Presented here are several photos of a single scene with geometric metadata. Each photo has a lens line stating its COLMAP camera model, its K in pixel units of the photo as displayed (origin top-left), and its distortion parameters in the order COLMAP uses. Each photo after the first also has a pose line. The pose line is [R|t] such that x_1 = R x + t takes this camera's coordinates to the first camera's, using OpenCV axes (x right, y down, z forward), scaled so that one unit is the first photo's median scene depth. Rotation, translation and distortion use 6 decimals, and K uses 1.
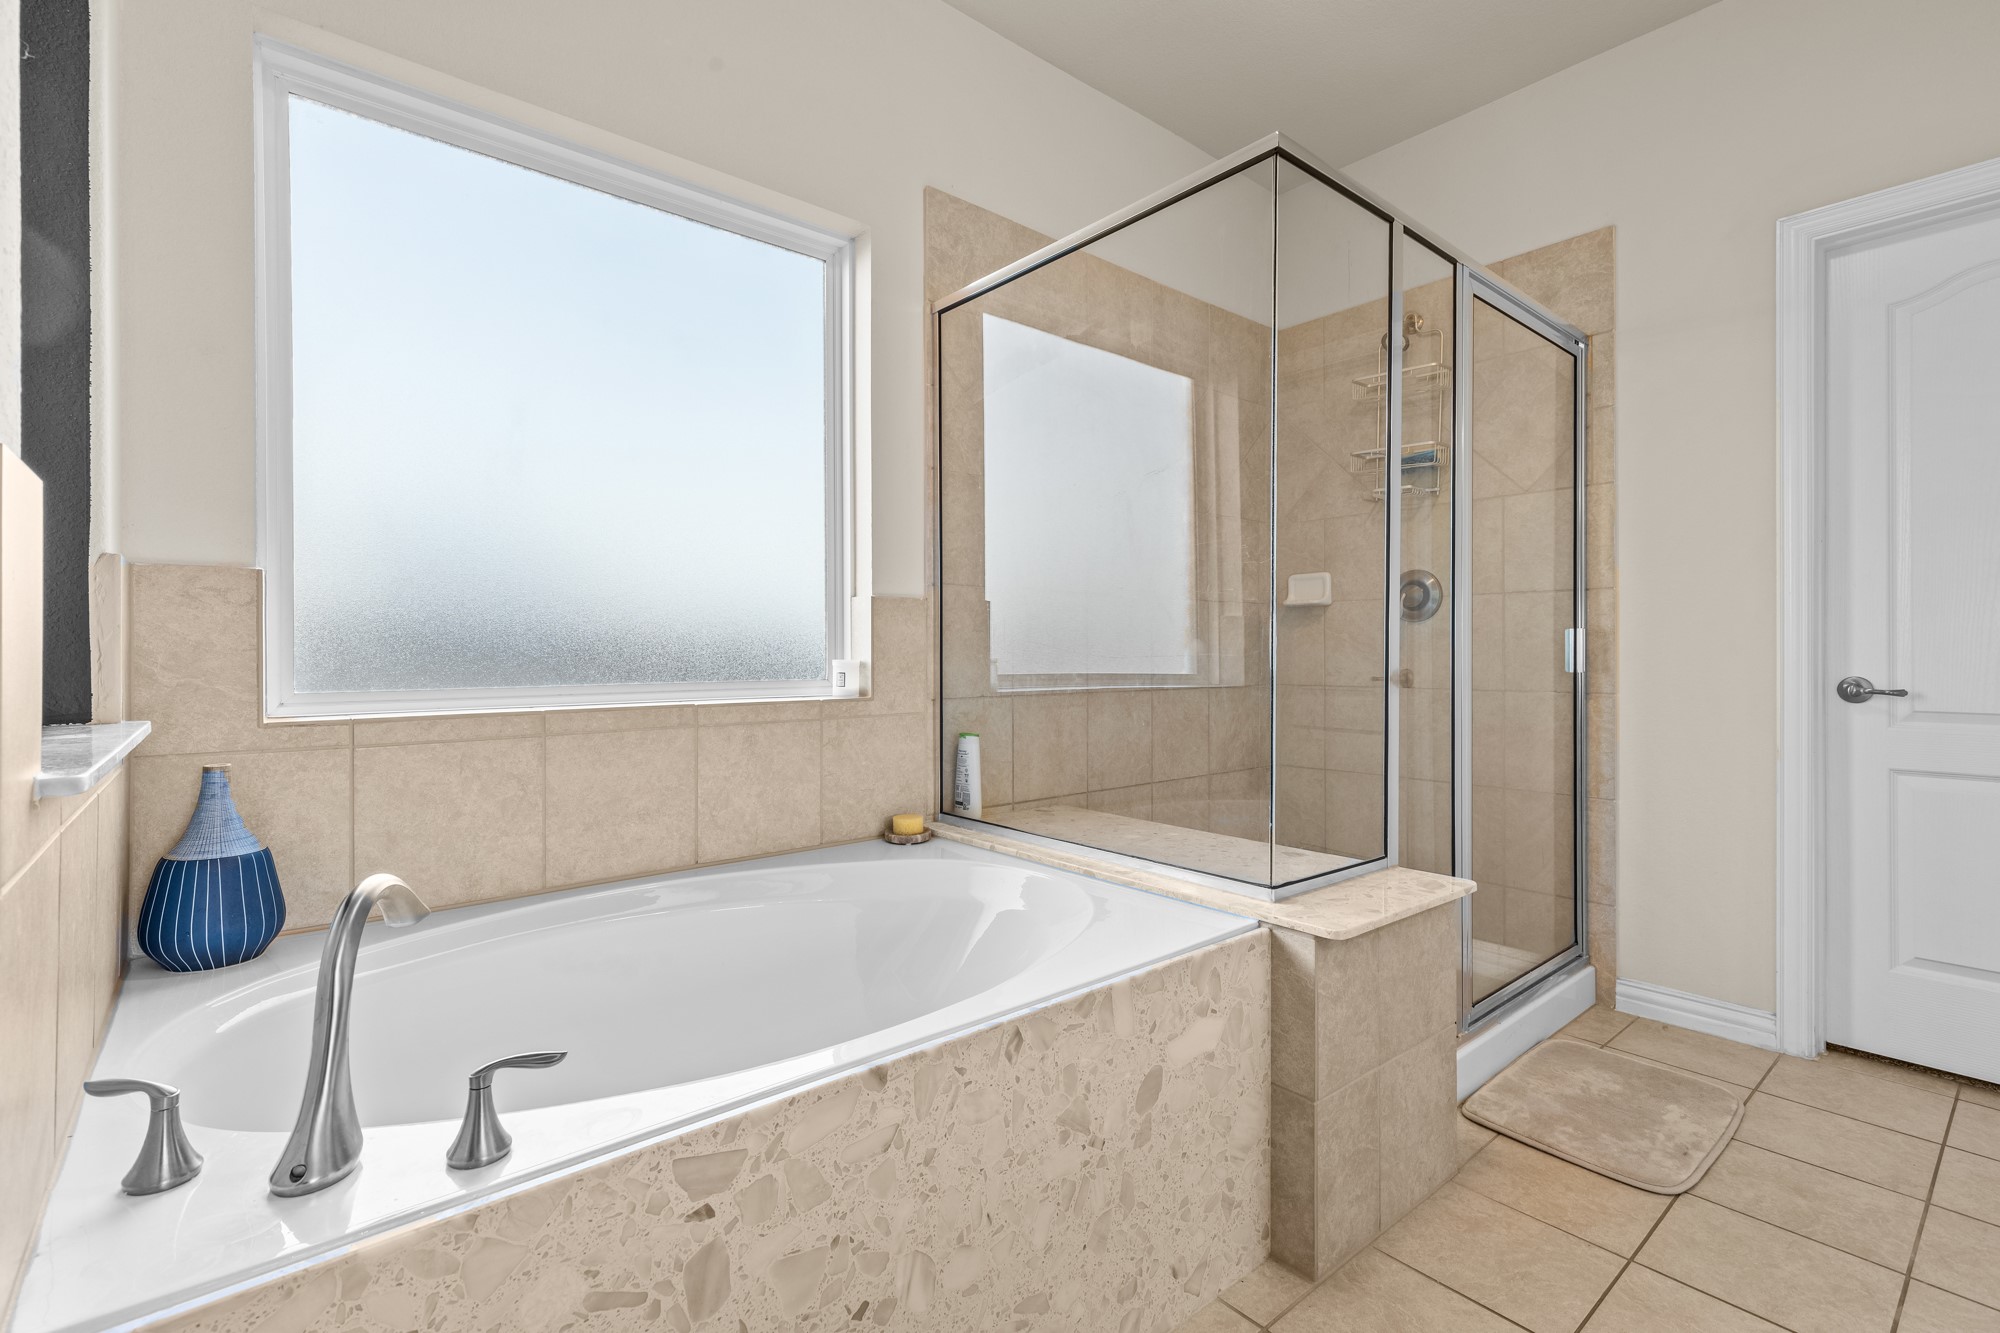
lens RADIAL K [[899.0, 0, 995.9], [0, 899.0, 650.8], [0, 0, 1]] dist [0.002528, -0.000686]
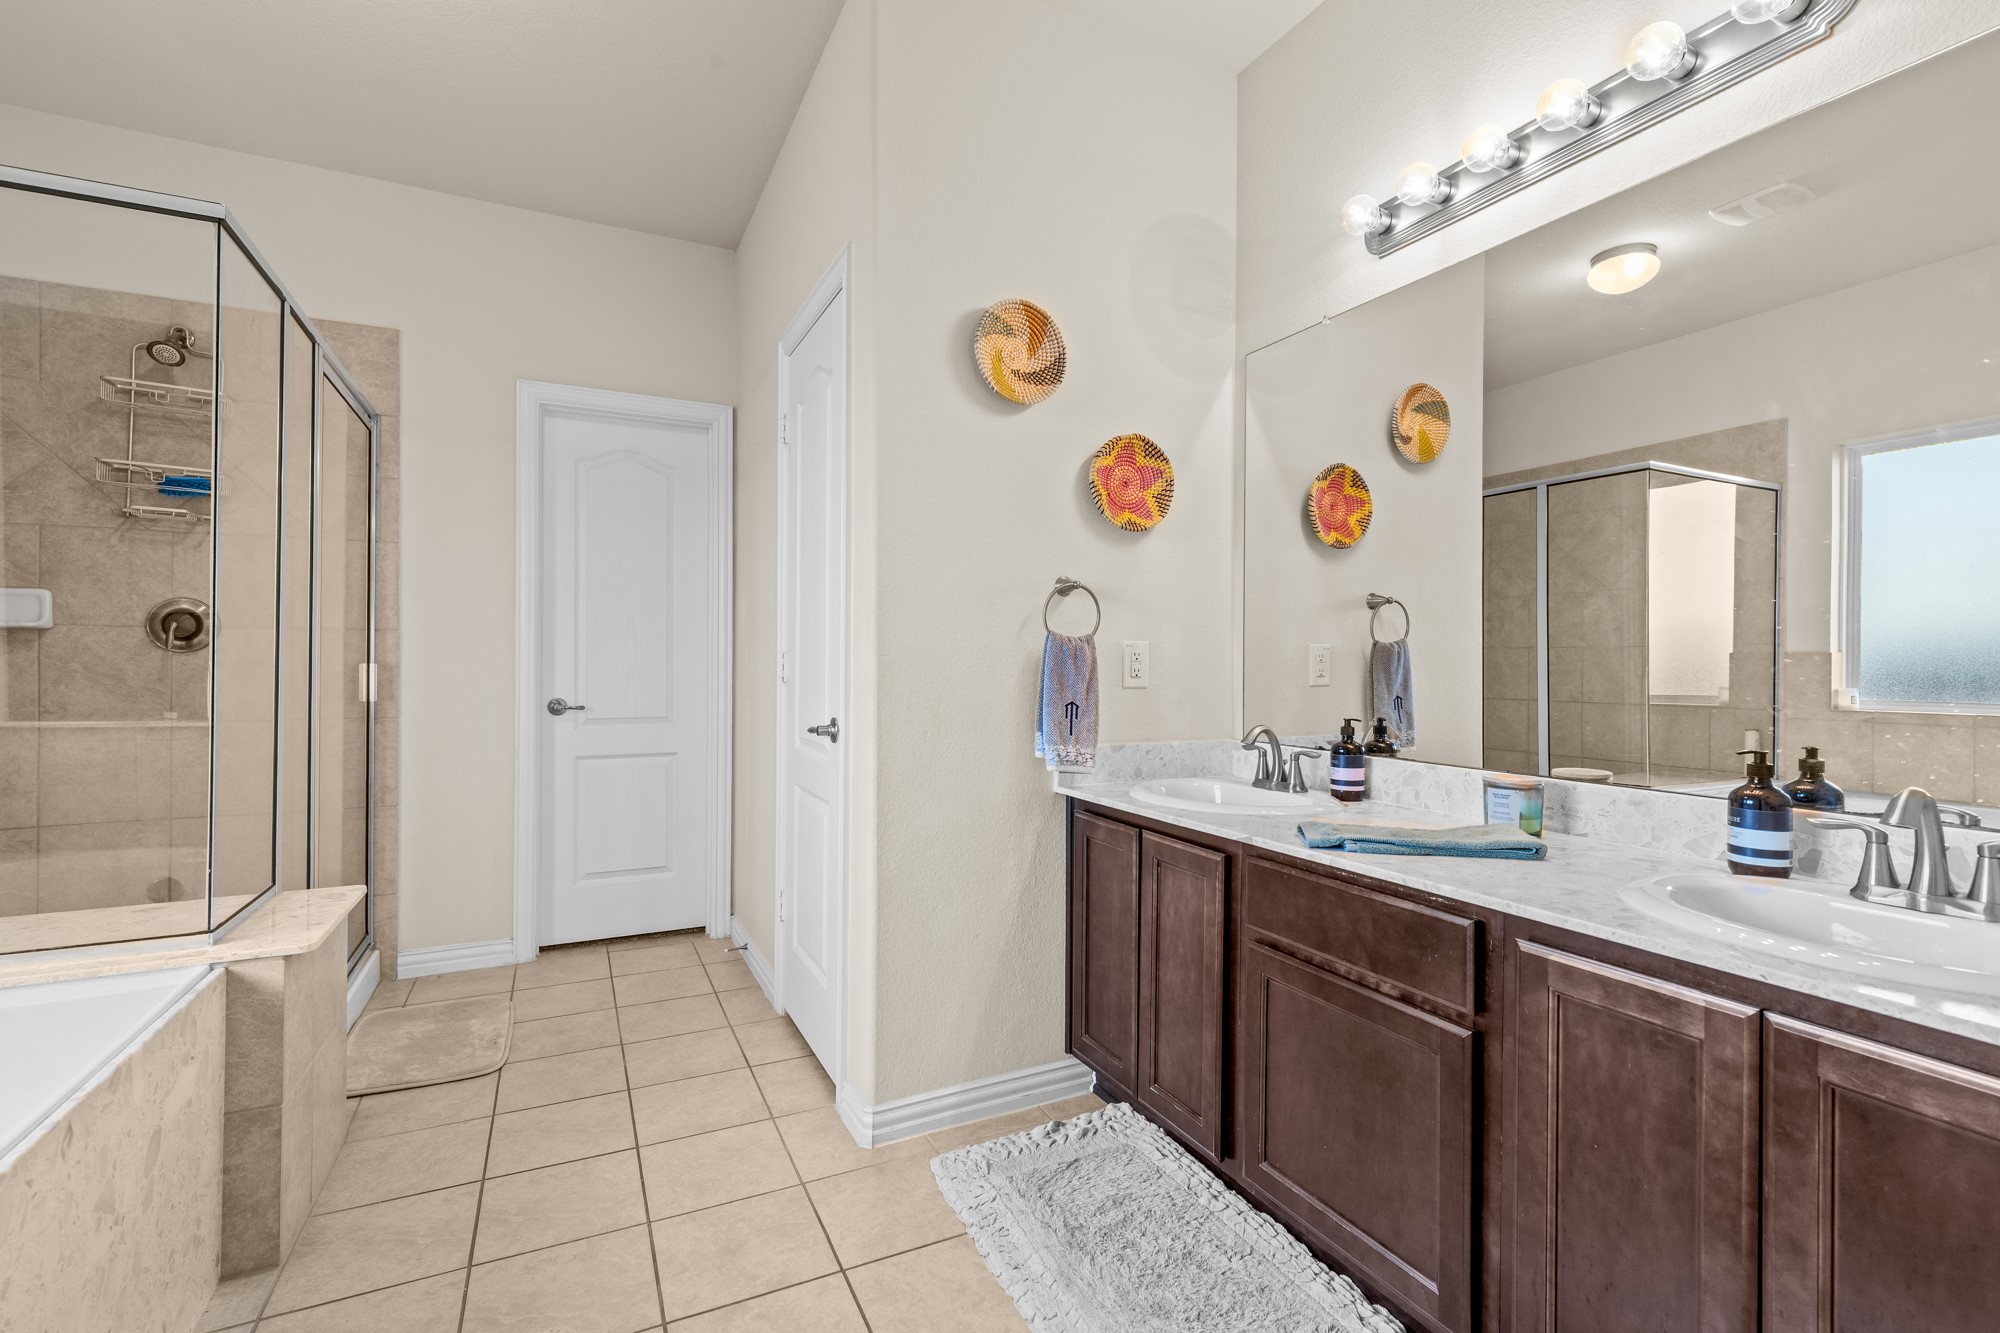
lens RADIAL K [[899.0, 0, 1004.7], [0, 899.0, 665.7], [0, 0, 1]] dist [0.002528, -0.000686]
pose [[0.240003, -0.002601, 0.970769, -0.343177], [-0.004366, 0.999983, 0.003758, -0.035794], [-0.970762, -0.005140, 0.239988, -0.094107]]
